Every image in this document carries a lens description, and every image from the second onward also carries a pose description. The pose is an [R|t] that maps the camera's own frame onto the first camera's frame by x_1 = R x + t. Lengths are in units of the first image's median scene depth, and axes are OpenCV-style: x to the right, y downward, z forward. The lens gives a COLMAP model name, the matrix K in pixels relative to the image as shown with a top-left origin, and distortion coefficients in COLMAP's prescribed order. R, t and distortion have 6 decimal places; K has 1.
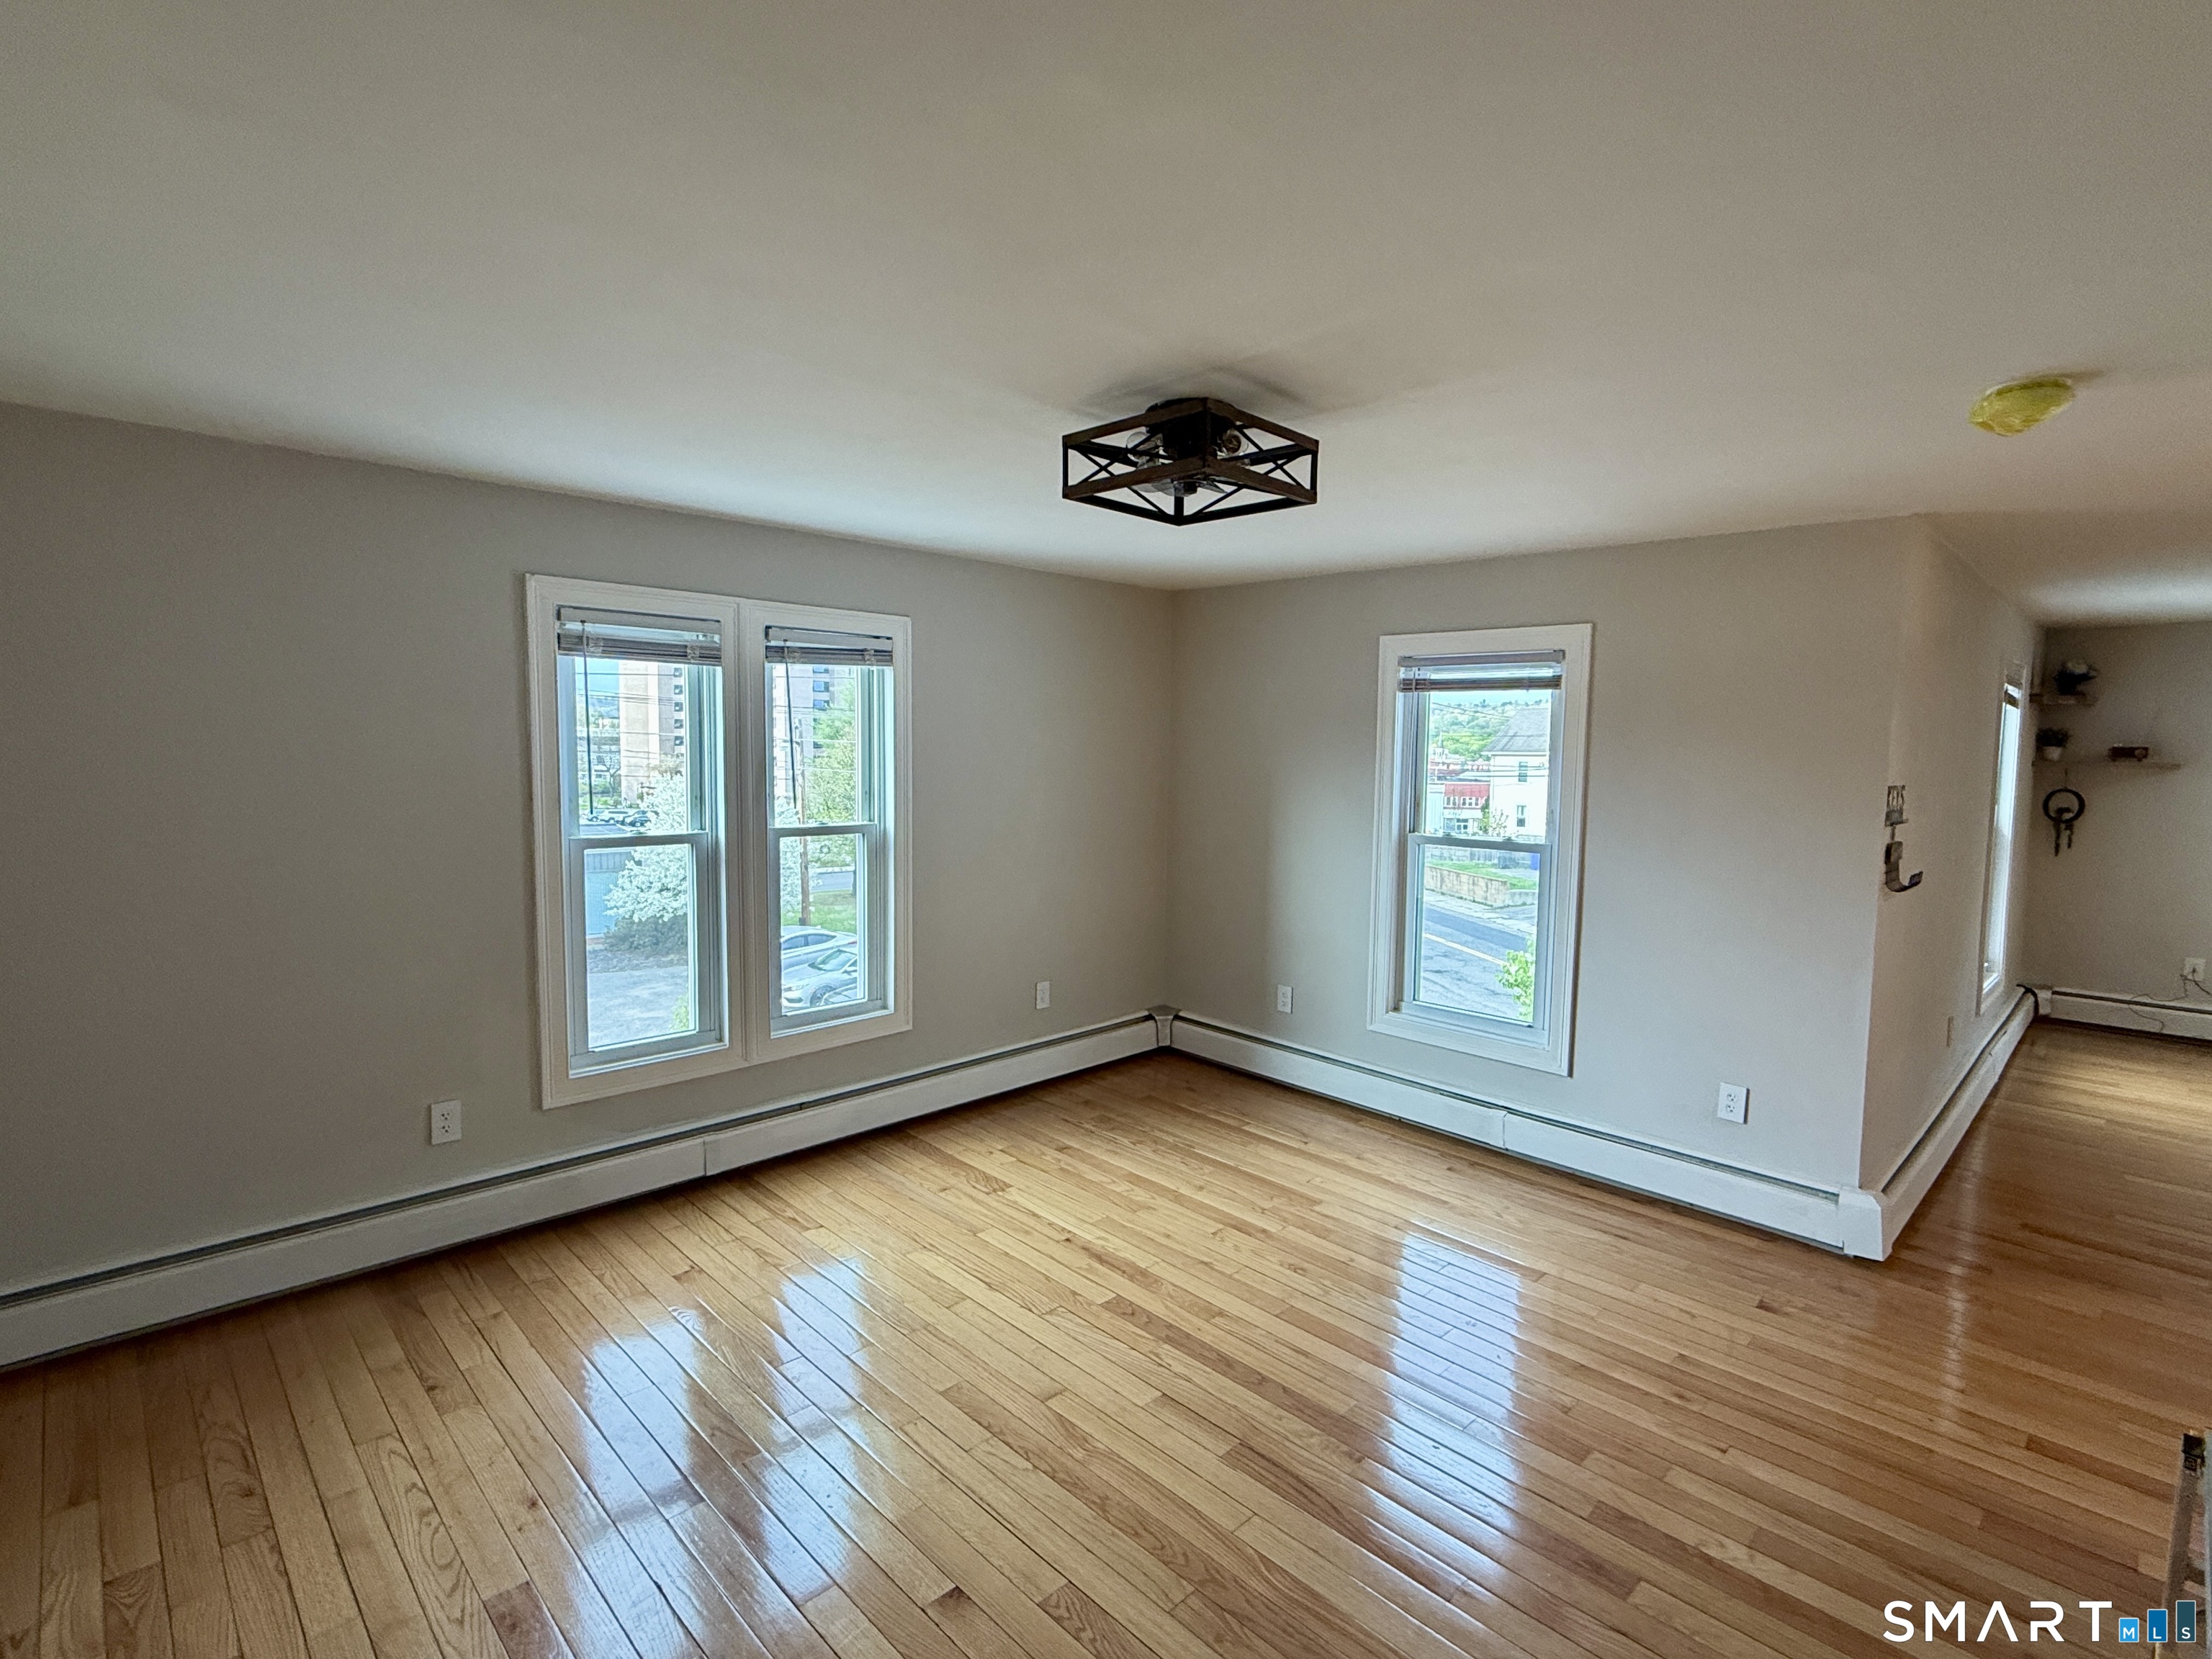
lens RADIAL K [[1069.4, 0, 1101.4], [0, 1069.4, 841.2], [0, 0, 1]] dist [-0.001265, -0.000267]
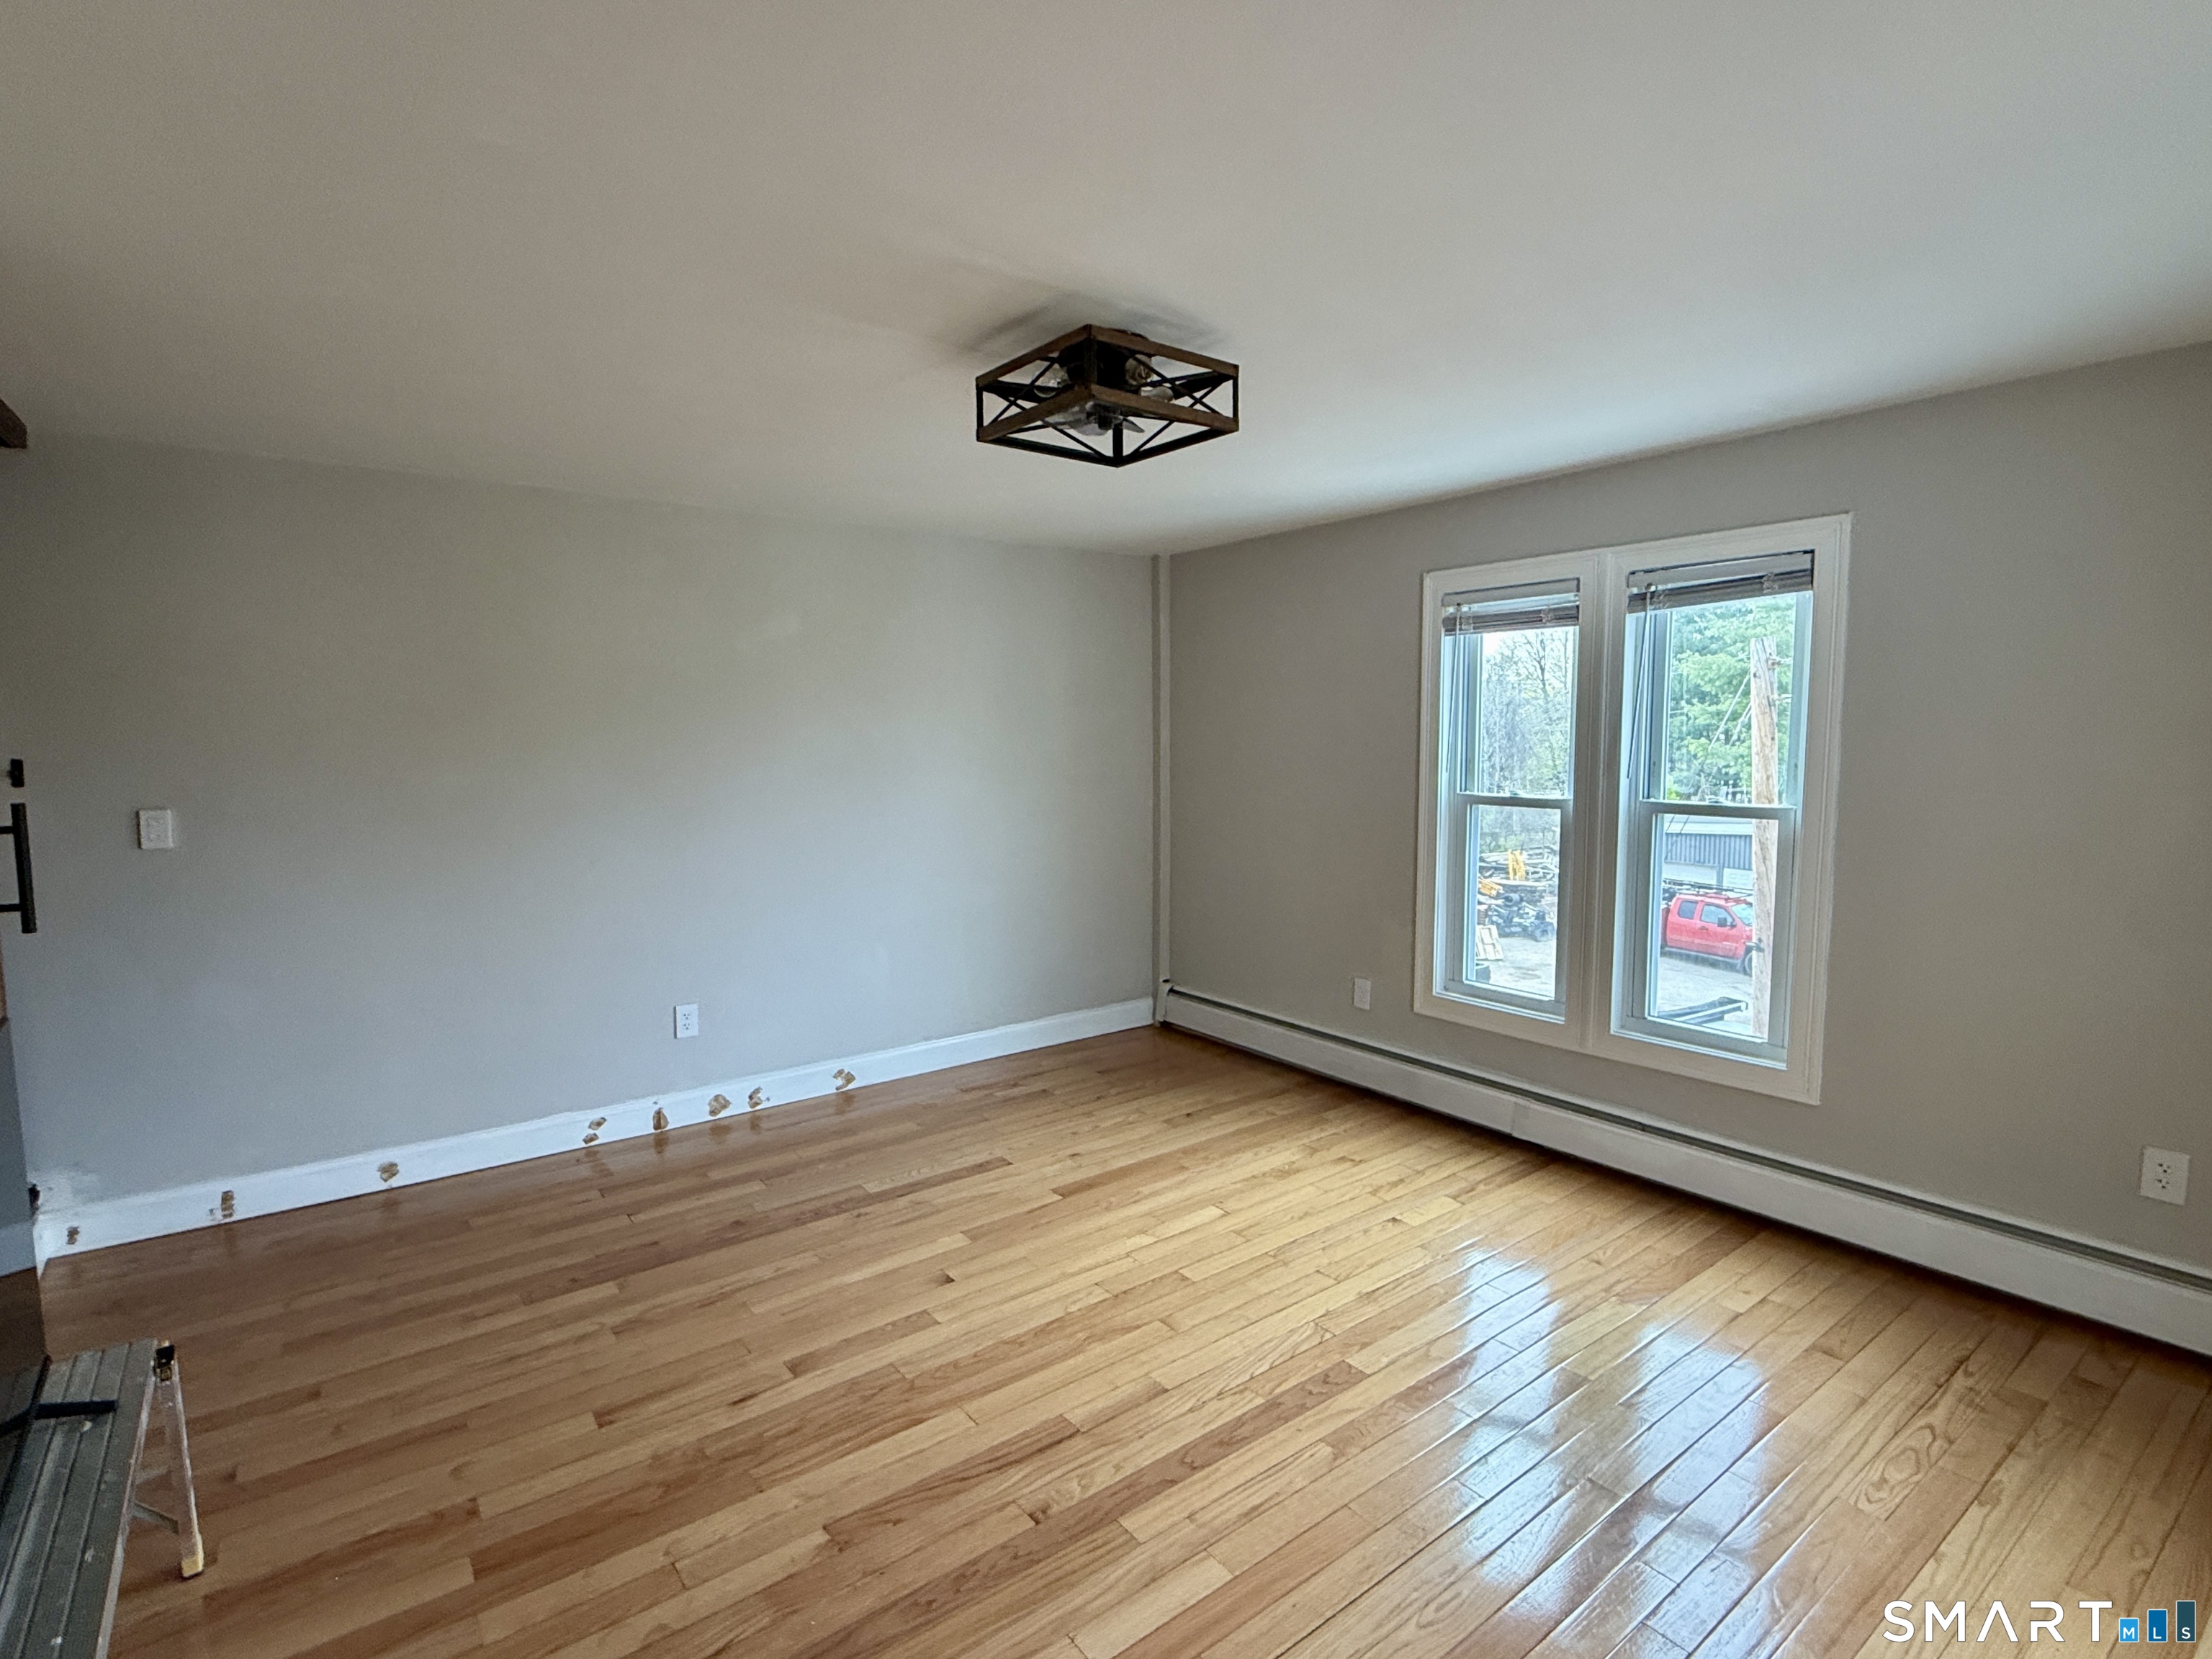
lens RADIAL K [[1092.2, 0, 1105.7], [0, 1092.2, 836.6], [0, 0, 1]] dist [-0.000627, 0.000060]
pose [[-0.128602, 0.079777, -0.988482, 0.685265], [-0.085521, 0.992154, 0.091200, -0.029297], [0.988002, 0.096265, -0.120770, 0.722505]]
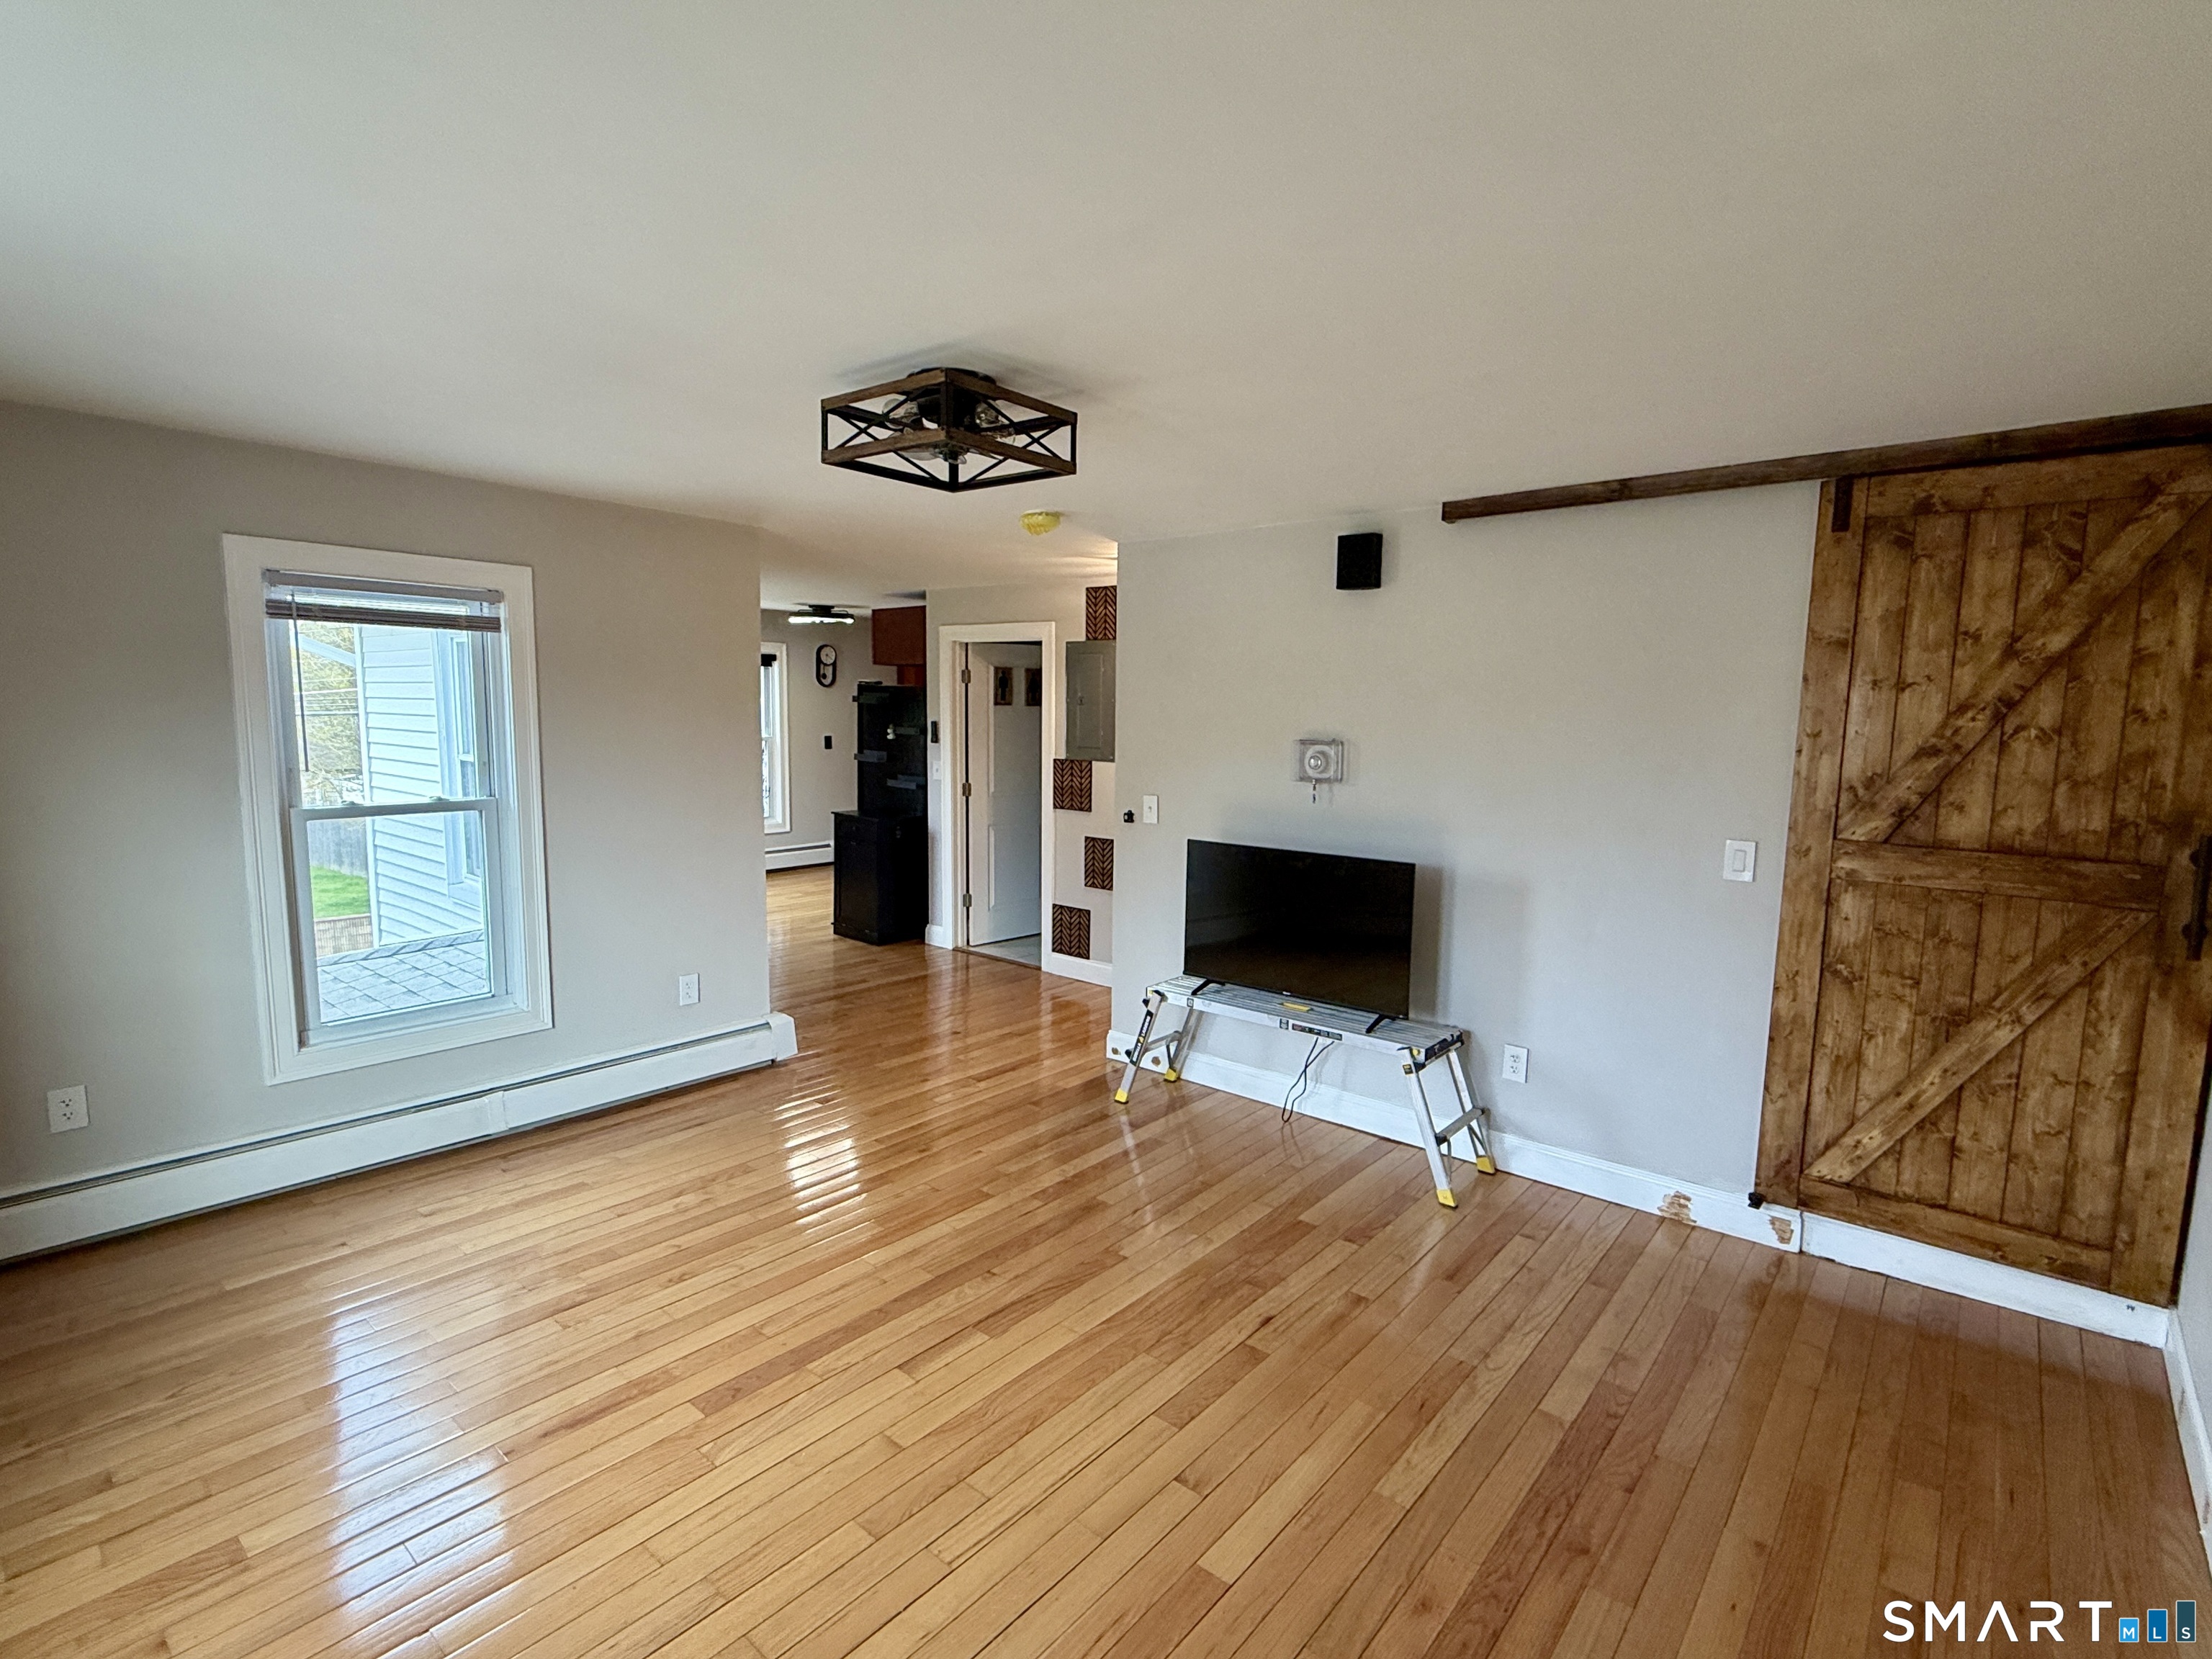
lens RADIAL K [[1069.4, 0, 1101.4], [0, 1069.4, 841.2], [0, 0, 1]] dist [-0.001265, -0.000267]
pose [[-0.090282, -0.143266, 0.985558, -0.614856], [0.070246, 0.986218, 0.149796, -0.069764], [-0.993436, 0.082755, -0.078973, 0.605346]]
